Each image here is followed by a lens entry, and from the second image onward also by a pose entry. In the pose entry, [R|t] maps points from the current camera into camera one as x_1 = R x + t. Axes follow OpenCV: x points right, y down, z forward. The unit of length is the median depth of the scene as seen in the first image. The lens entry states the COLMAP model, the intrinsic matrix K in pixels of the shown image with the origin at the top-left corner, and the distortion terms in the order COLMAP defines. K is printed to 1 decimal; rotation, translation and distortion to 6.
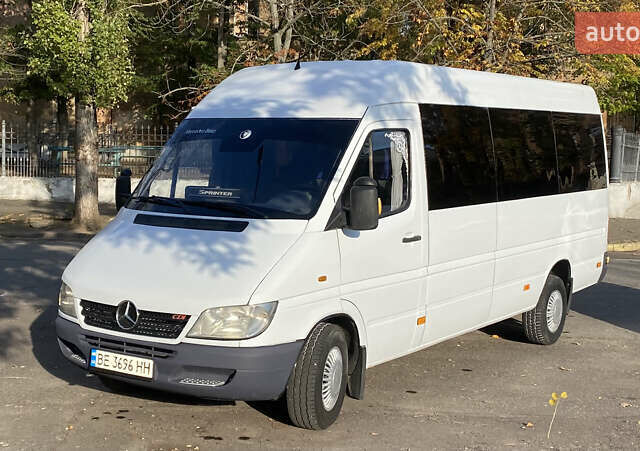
lens RADIAL K [[1001.3, 0, 268.6], [0, 1001.3, 225.3], [0, 0, 1]] dist [0.040832, -0.043561]
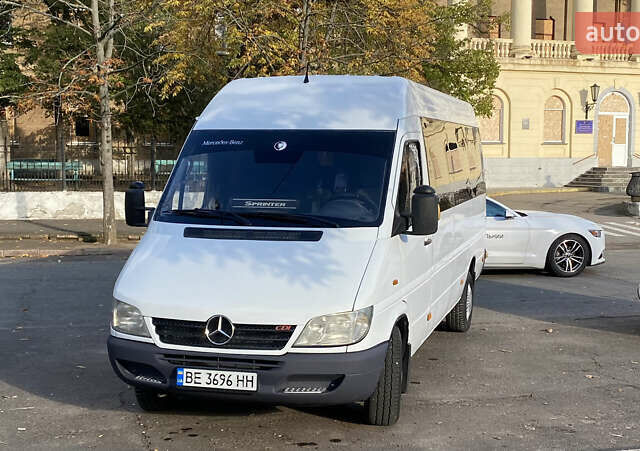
lens RADIAL K [[958.9, 0, 334.5], [0, 958.9, 245.6], [0, 0, 1]] dist [0.028555, 0.021475]
pose [[0.932922, -0.042161, 0.357600, -0.353243], [0.036851, 0.999086, 0.021655, -0.009181], [-0.358187, -0.007025, 0.933624, 0.076194]]
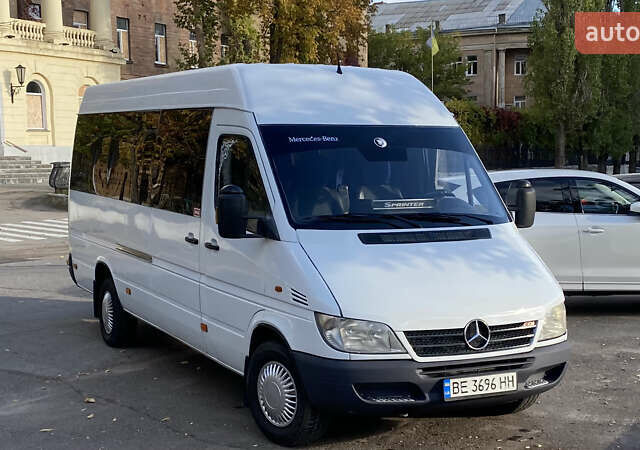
lens RADIAL K [[1087.5, 0, 321.8], [0, 1087.5, 288.5], [0, 0, 1]] dist [0.147808, -0.235703]
pose [[0.456837, -0.129459, 0.880080, -1.071567], [0.078396, 0.991363, 0.105134, -0.072098], [-0.886089, 0.020966, 0.463040, 0.619371]]
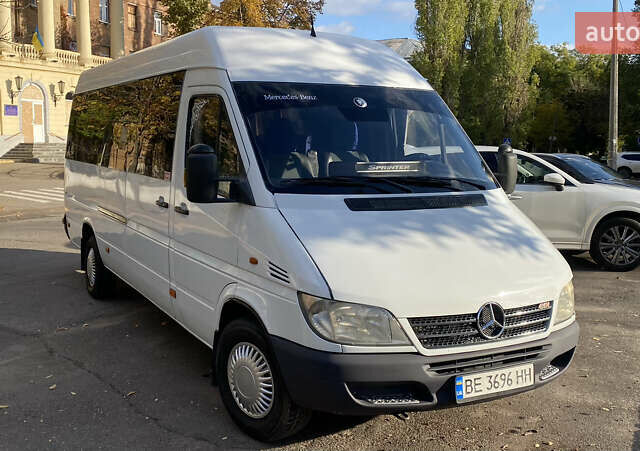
lens RADIAL K [[700.0, 0, 256.9], [0, 700.0, 207.6], [0, 0, 1]] dist [0.143261, -0.403828]
pose [[0.466087, -0.093385, 0.879797, -0.688095], [0.070786, 0.995162, 0.068130, -0.050080], [-0.881903, 0.030522, 0.470442, 0.856360]]
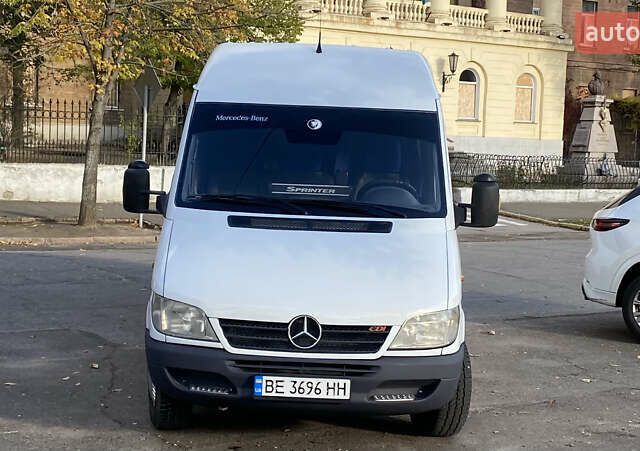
lens RADIAL K [[1188.2, 0, 301.2], [0, 1188.2, 226.6], [0, 0, 1]] dist [0.162661, -0.057160]
pose [[0.817817, -0.030136, 0.574689, -0.707738], [0.020390, 0.999518, 0.023397, -0.026188], [-0.575118, -0.007416, 0.818037, 0.142623]]
